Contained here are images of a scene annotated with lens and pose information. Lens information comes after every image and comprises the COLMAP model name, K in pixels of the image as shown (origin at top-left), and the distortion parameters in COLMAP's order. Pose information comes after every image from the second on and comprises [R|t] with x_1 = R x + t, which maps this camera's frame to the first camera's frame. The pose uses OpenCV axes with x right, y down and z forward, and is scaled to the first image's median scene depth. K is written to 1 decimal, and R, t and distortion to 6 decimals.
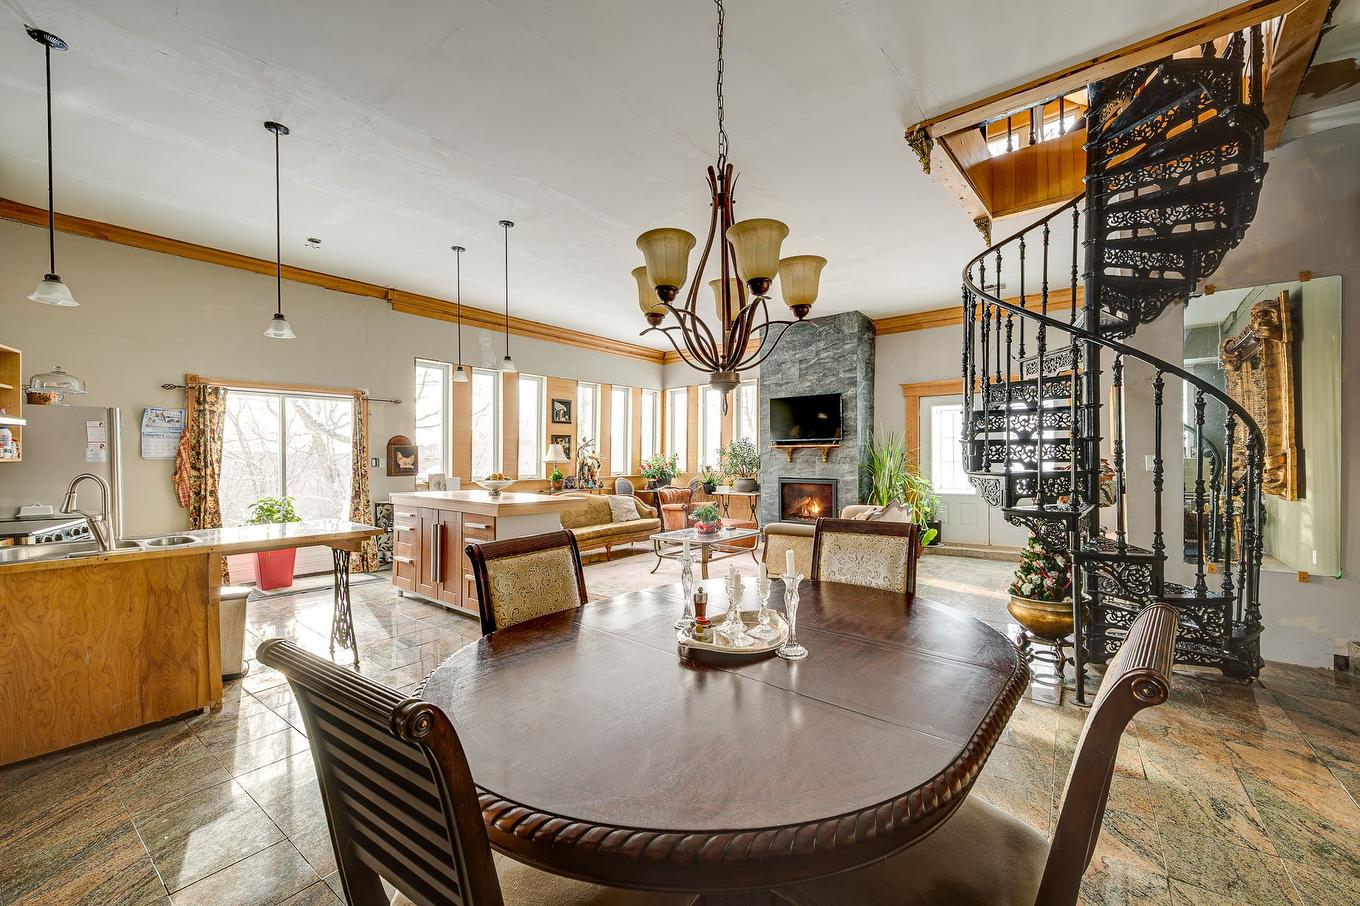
lens RADIAL K [[530.7, 0, 699.9], [0, 530.7, 457.9], [0, 0, 1]] dist [0.000006, 0.000007]
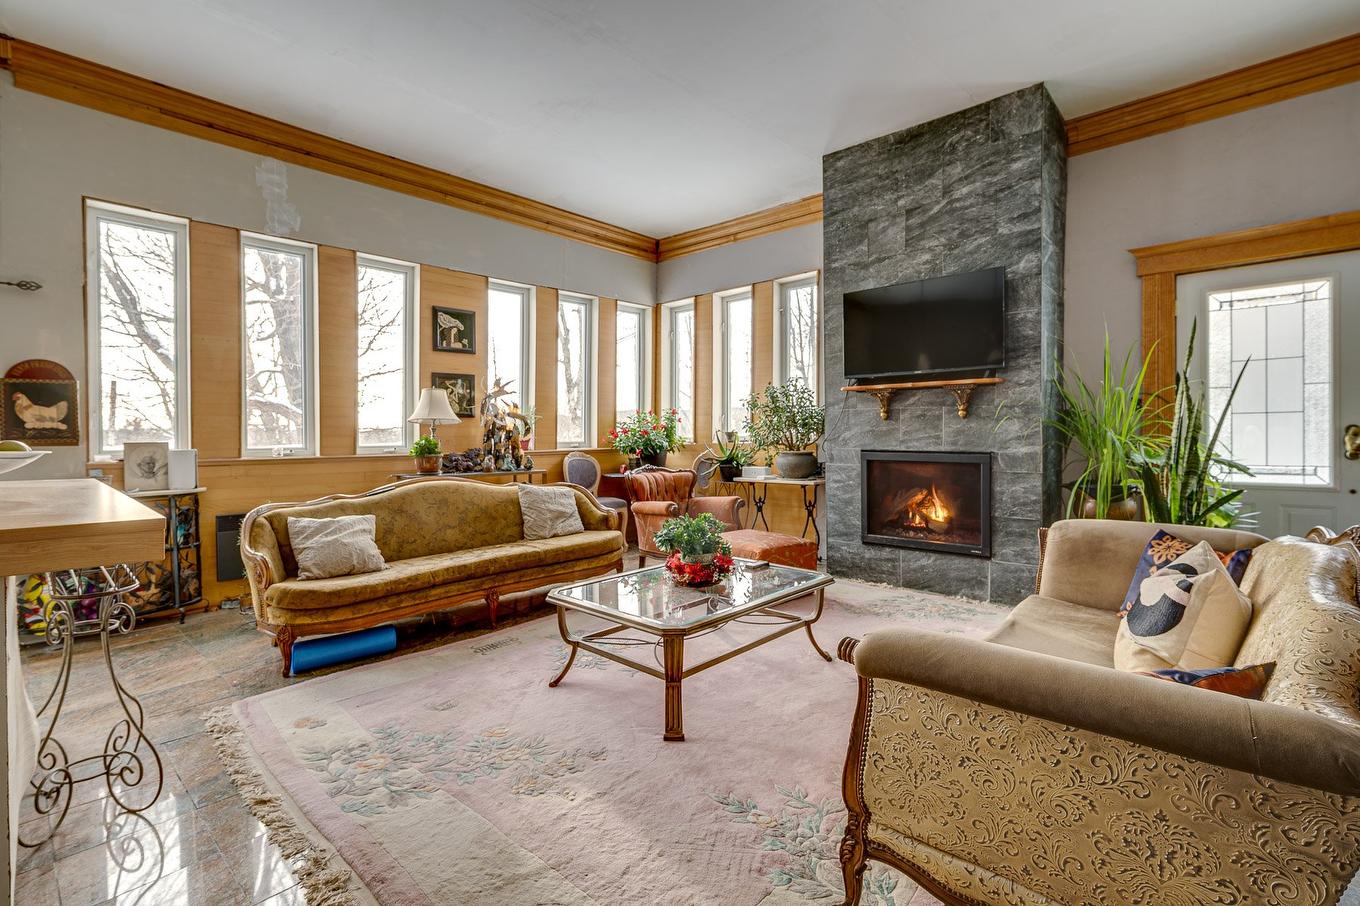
lens RADIAL K [[613.1, 0, 677.3], [0, 613.1, 445.7], [0, 0, 1]] dist [0.002483, 0.000727]
pose [[0.993635, -0.003661, -0.112588, 0.039975], [0.005915, 0.999789, 0.019688, 0.020164], [0.112493, -0.020229, 0.993447, 0.401672]]
